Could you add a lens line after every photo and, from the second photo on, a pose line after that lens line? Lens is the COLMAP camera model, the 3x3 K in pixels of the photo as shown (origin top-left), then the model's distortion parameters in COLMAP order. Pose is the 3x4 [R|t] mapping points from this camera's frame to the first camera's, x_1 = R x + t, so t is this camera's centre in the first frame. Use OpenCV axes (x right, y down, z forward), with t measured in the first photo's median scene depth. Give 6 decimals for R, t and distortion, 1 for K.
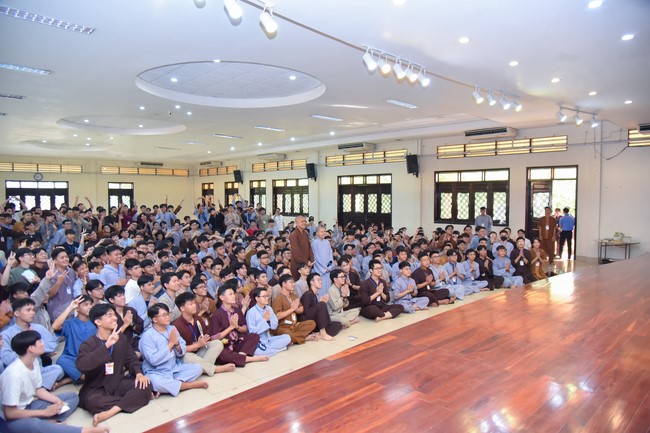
lens RADIAL K [[445.6, 0, 325.1], [0, 445.6, 220.0], [0, 0, 1]] dist [-0.094341, 0.025483]
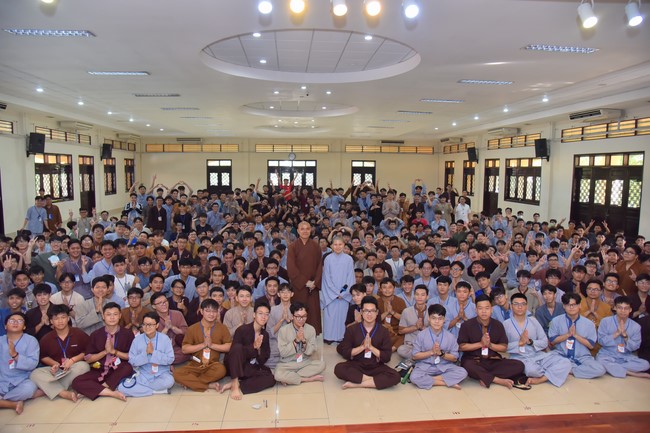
lens RADIAL K [[445.6, 0, 324.6], [0, 445.6, 216.0], [0, 0, 1]] dist [-0.094341, 0.025483]
pose [[0.778291, 0.069774, -0.624015, 0.149078], [-0.038658, 0.997246, 0.063291, -0.022349], [0.626713, -0.025136, 0.778845, 0.140579]]
